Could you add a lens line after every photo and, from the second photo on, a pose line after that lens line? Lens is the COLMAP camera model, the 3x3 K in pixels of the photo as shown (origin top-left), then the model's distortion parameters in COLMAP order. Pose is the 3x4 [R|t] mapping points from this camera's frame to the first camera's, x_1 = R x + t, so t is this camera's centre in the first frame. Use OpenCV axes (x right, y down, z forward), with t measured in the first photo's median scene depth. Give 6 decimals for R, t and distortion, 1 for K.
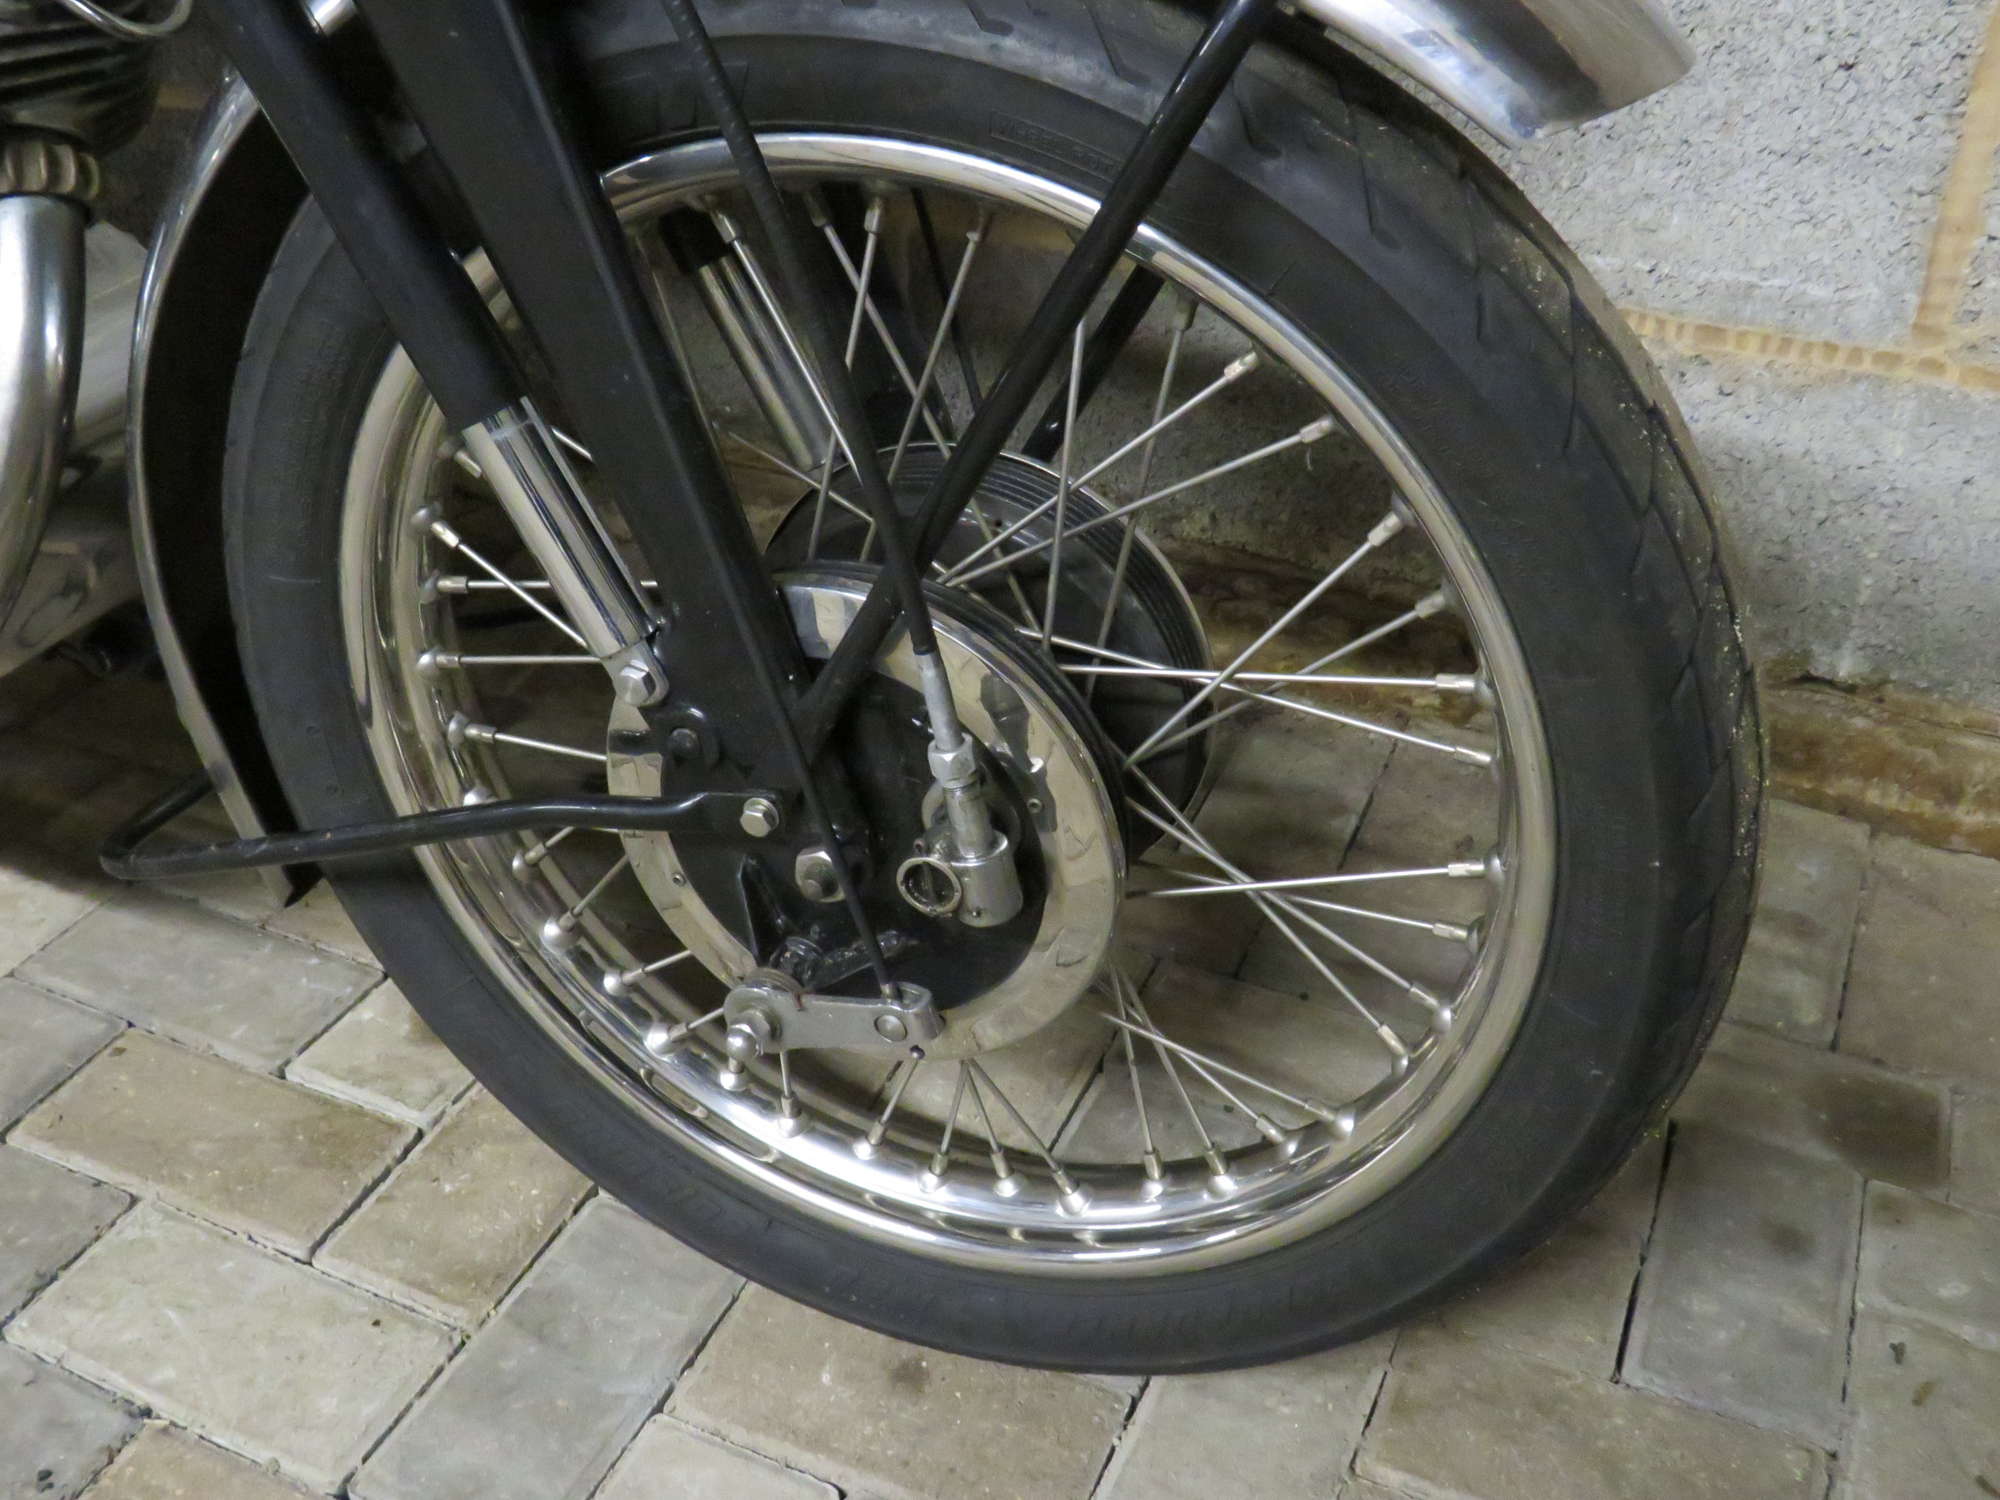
lens RADIAL K [[1975.5, 0, 990.1], [0, 1975.5, 760.4], [0, 0, 1]] dist [-0.010385, 0.000000]
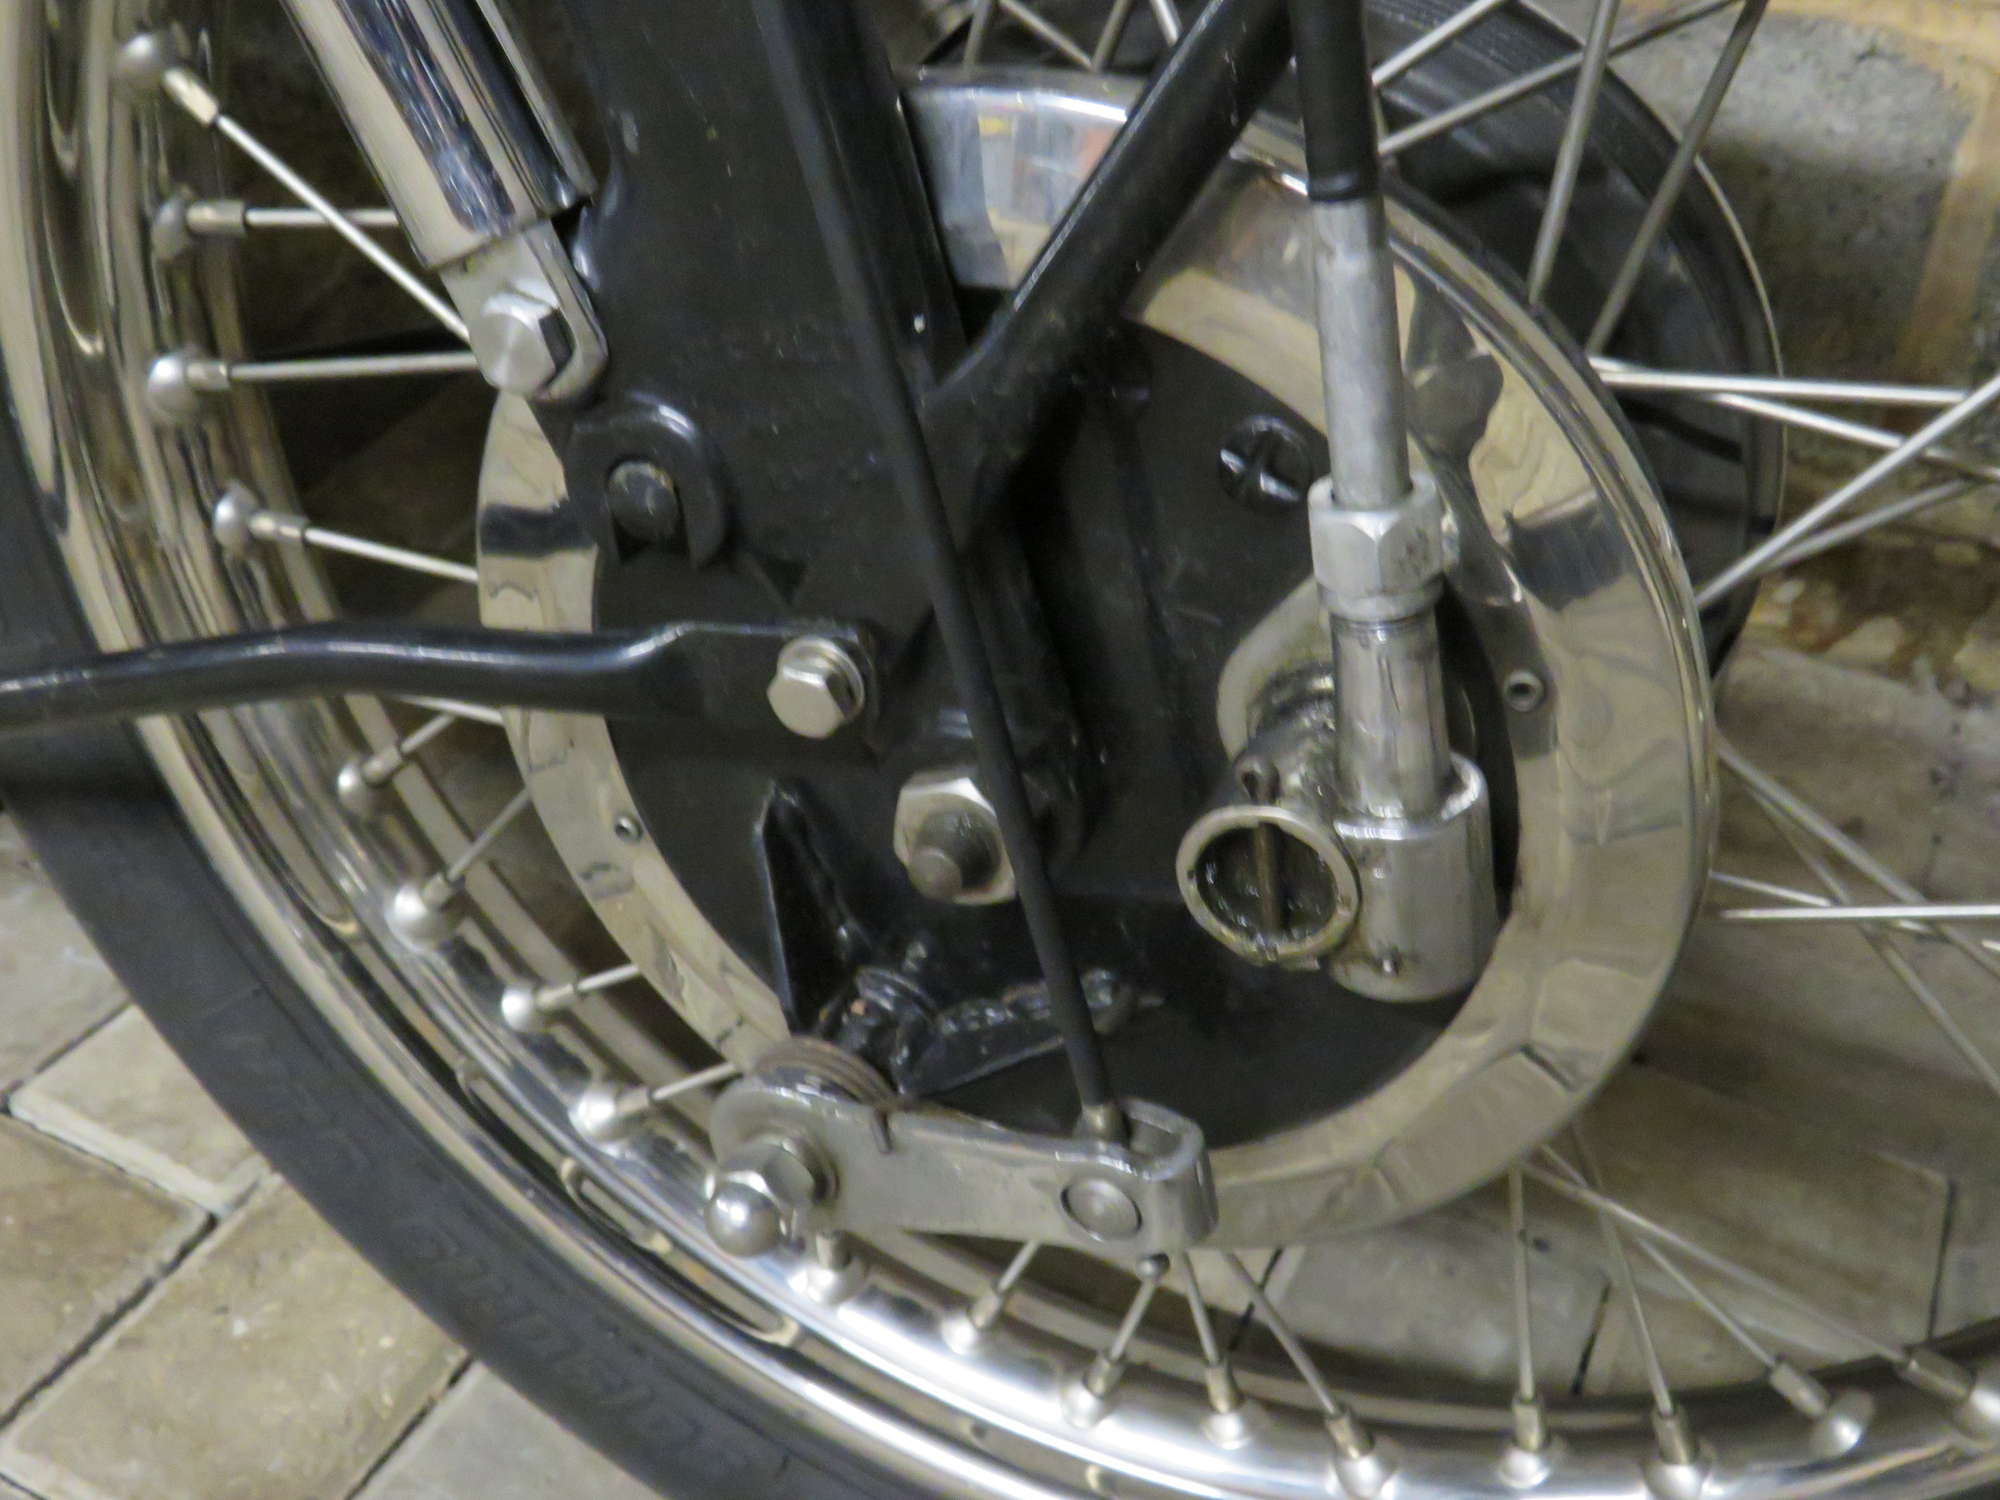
lens RADIAL K [[1975.5, 0, 999.7], [0, 1975.5, 752.0], [0, 0, 1]] dist [-0.010385, 0.000000]
pose [[0.998657, 0.051199, -0.007960, -0.062129], [-0.051033, 0.998500, 0.019838, 0.026225], [0.008963, -0.019405, 0.999772, 0.491639]]
